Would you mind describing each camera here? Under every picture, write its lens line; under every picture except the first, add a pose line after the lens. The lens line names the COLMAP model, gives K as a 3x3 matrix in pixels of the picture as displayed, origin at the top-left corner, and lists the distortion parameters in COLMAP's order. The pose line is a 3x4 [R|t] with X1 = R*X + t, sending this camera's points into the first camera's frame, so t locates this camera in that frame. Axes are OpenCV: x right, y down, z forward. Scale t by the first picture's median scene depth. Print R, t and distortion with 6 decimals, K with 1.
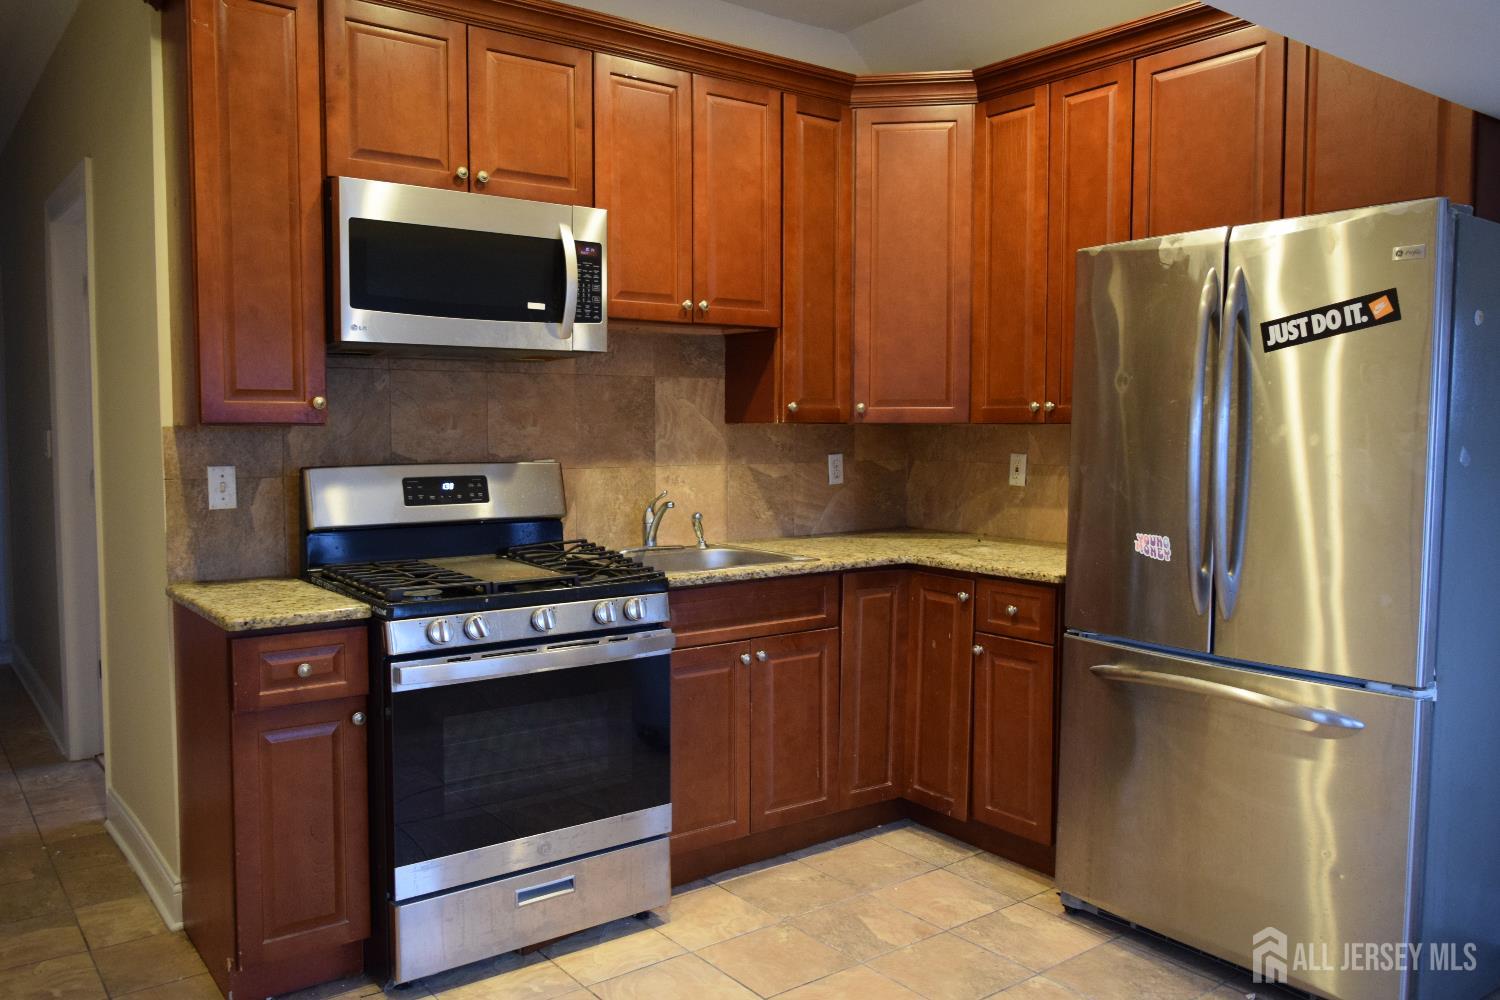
lens RADIAL K [[1160.8, 0, 744.9], [0, 1160.8, 496.3], [0, 0, 1]] dist [-0.017420, -0.003603]
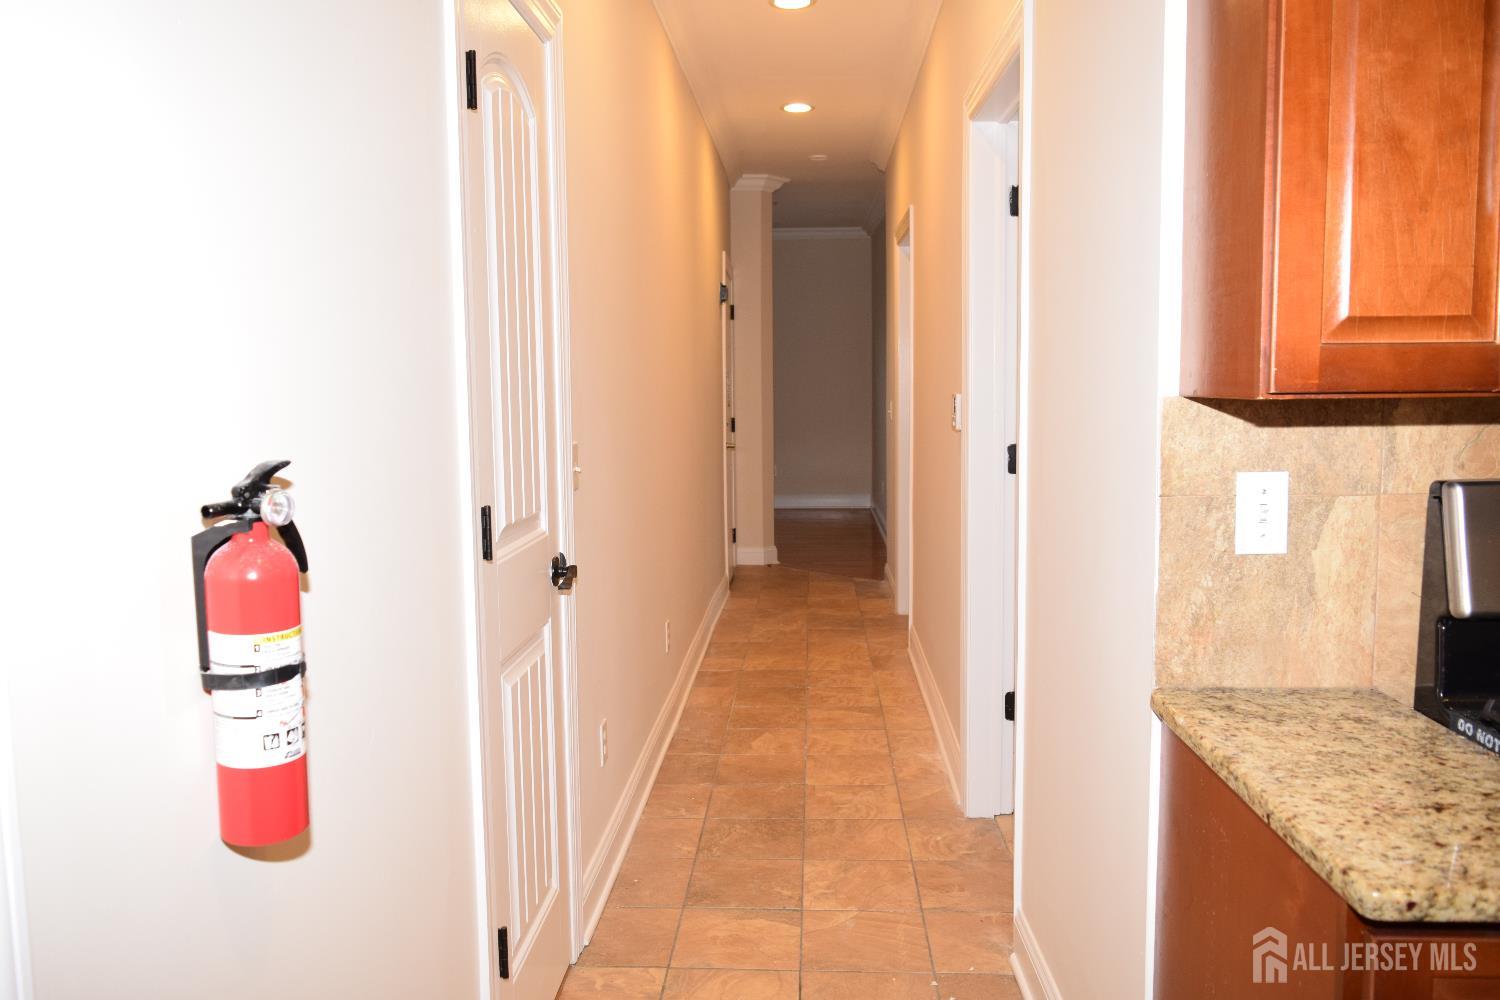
lens RADIAL K [[1160.8, 0, 748.0], [0, 1160.8, 492.1], [0, 0, 1]] dist [-0.017420, -0.003603]
pose [[0.758181, 0.050428, -0.650091, -0.281048], [-0.027063, 0.998579, 0.045898, -0.033707], [0.651482, -0.017206, 0.758469, 0.441992]]
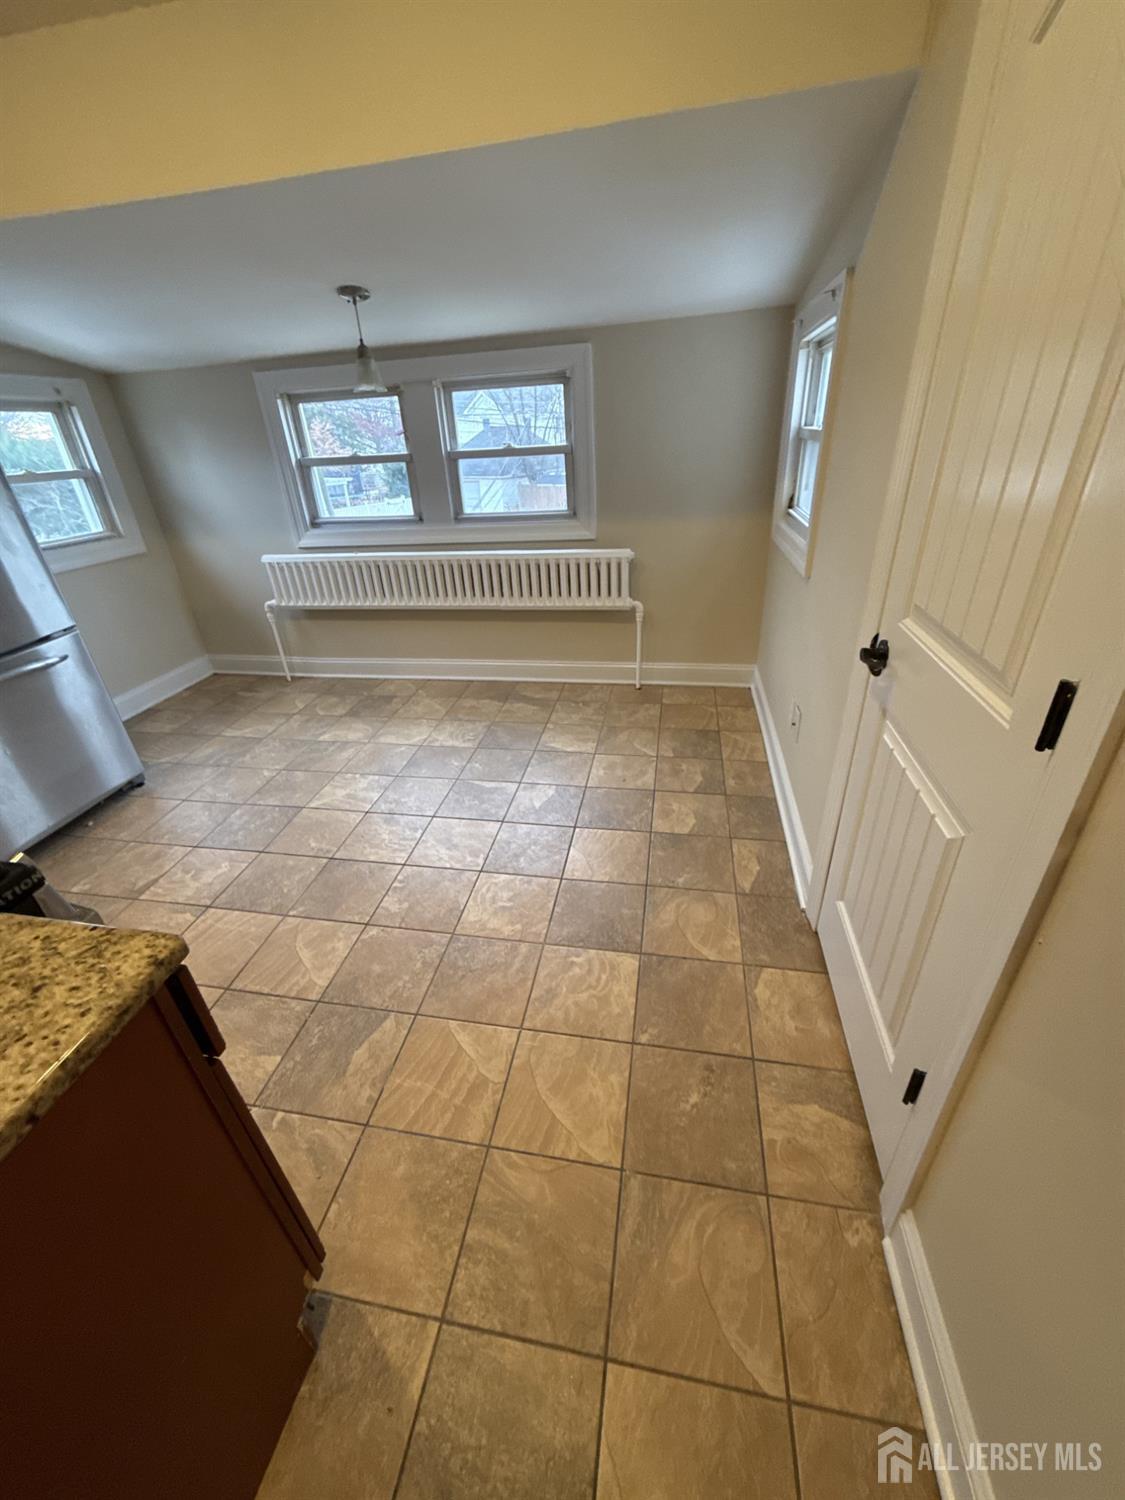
lens RADIAL K [[595.4, 0, 563.1], [0, 595.4, 747.2], [0, 0, 1]] dist [0.001024, -0.000261]
pose [[-0.671826, -0.327887, 0.664184, -0.580409], [0.097046, 0.849993, 0.517778, -0.085412], [-0.734325, 0.412313, -0.539227, 0.770690]]
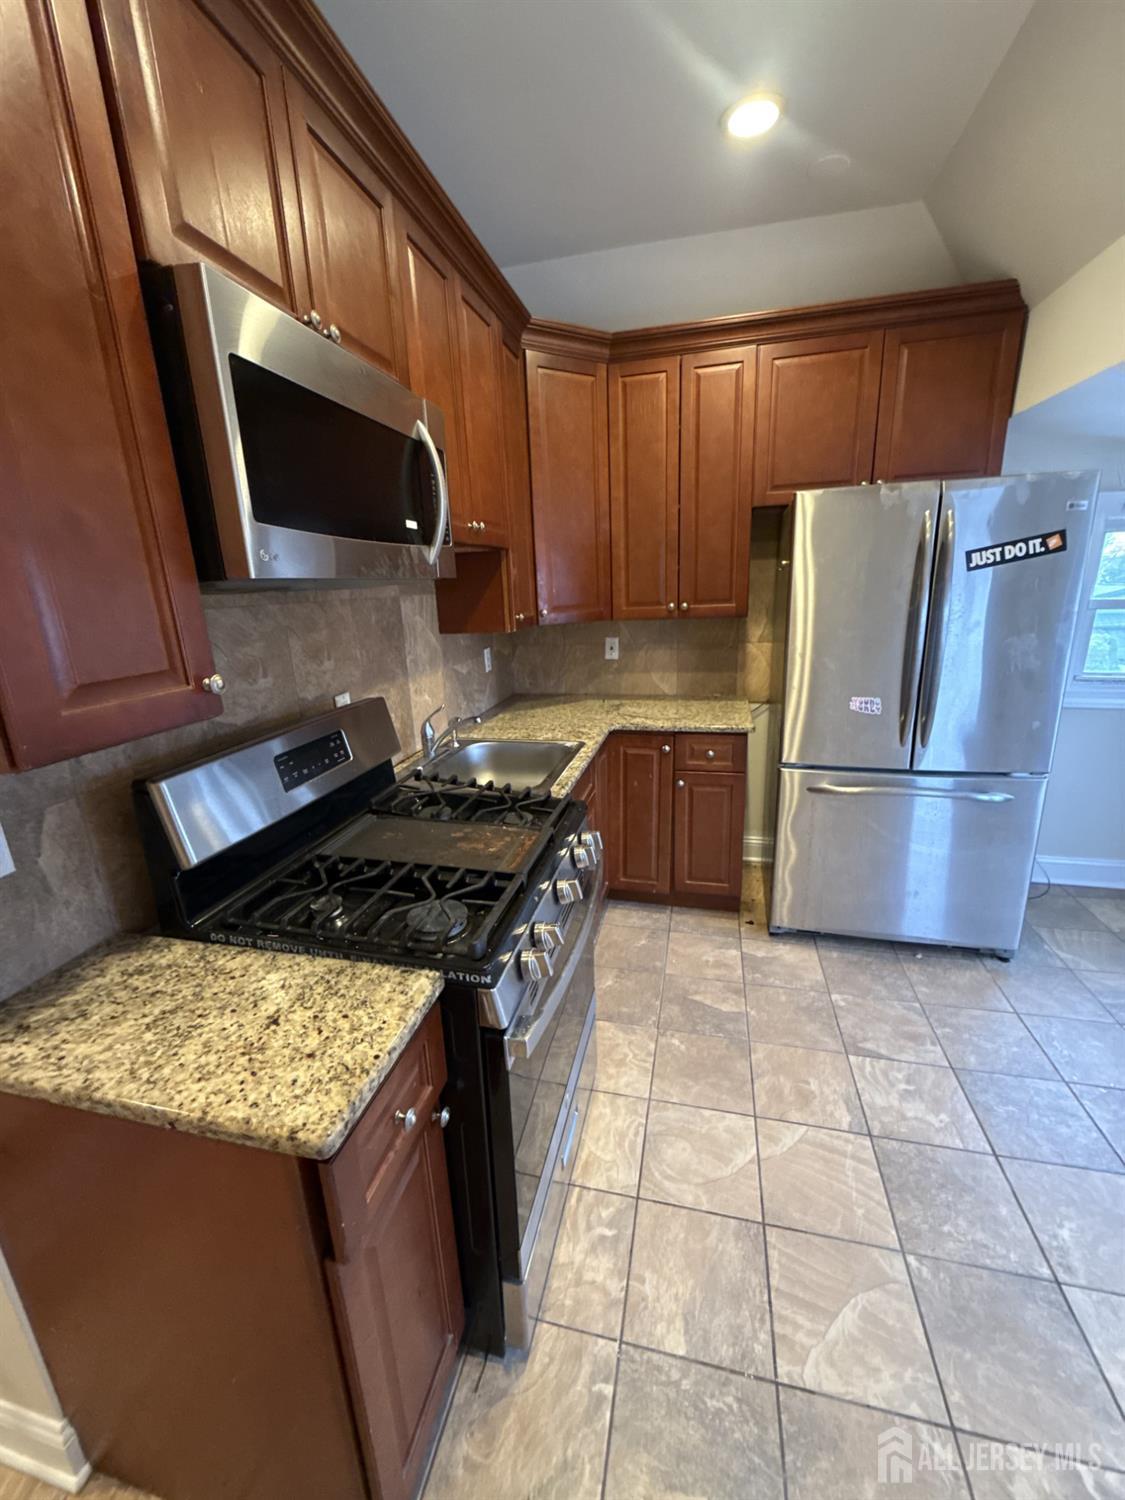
lens RADIAL K [[595.4, 0, 560.4], [0, 595.4, 746.3], [0, 0, 1]] dist [0.001024, -0.000261]
pose [[0.774055, -0.197808, 0.601424, -0.385476], [0.078930, 0.972678, 0.218327, -0.094227], [-0.628179, -0.121527, 0.768520, 0.585213]]
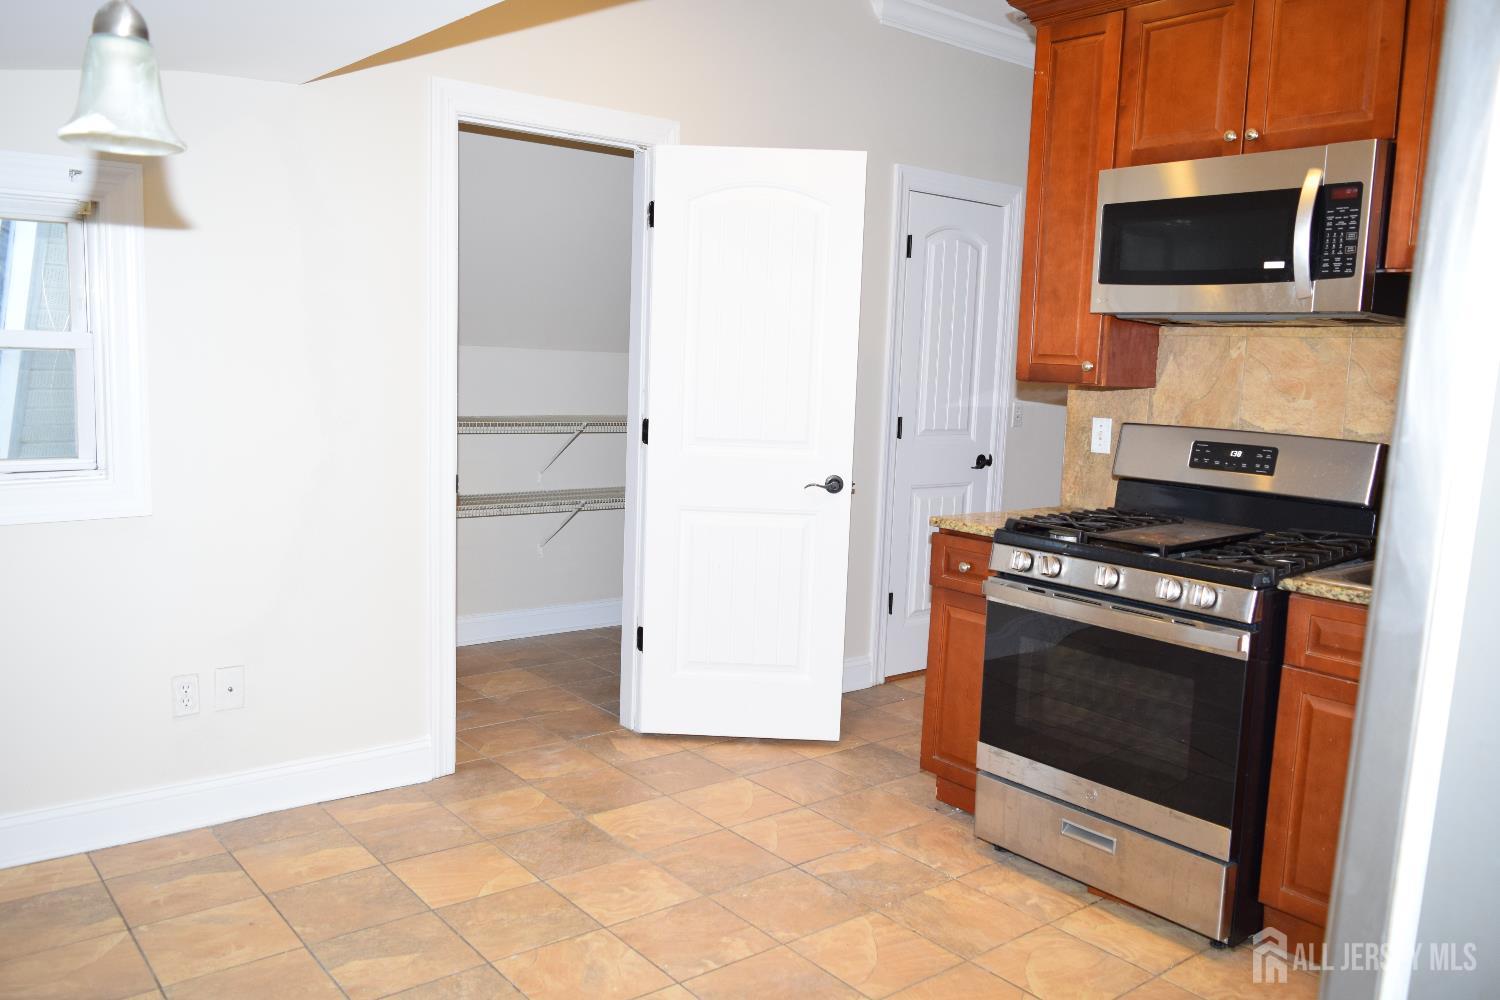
lens RADIAL K [[1160.8, 0, 745.3], [0, 1160.8, 498.1], [0, 0, 1]] dist [-0.017420, -0.003603]
pose [[0.030499, 0.119587, -0.992355, 0.740026], [-0.102459, 0.987961, 0.115908, -0.044357], [0.994270, 0.098141, 0.042384, 0.561764]]
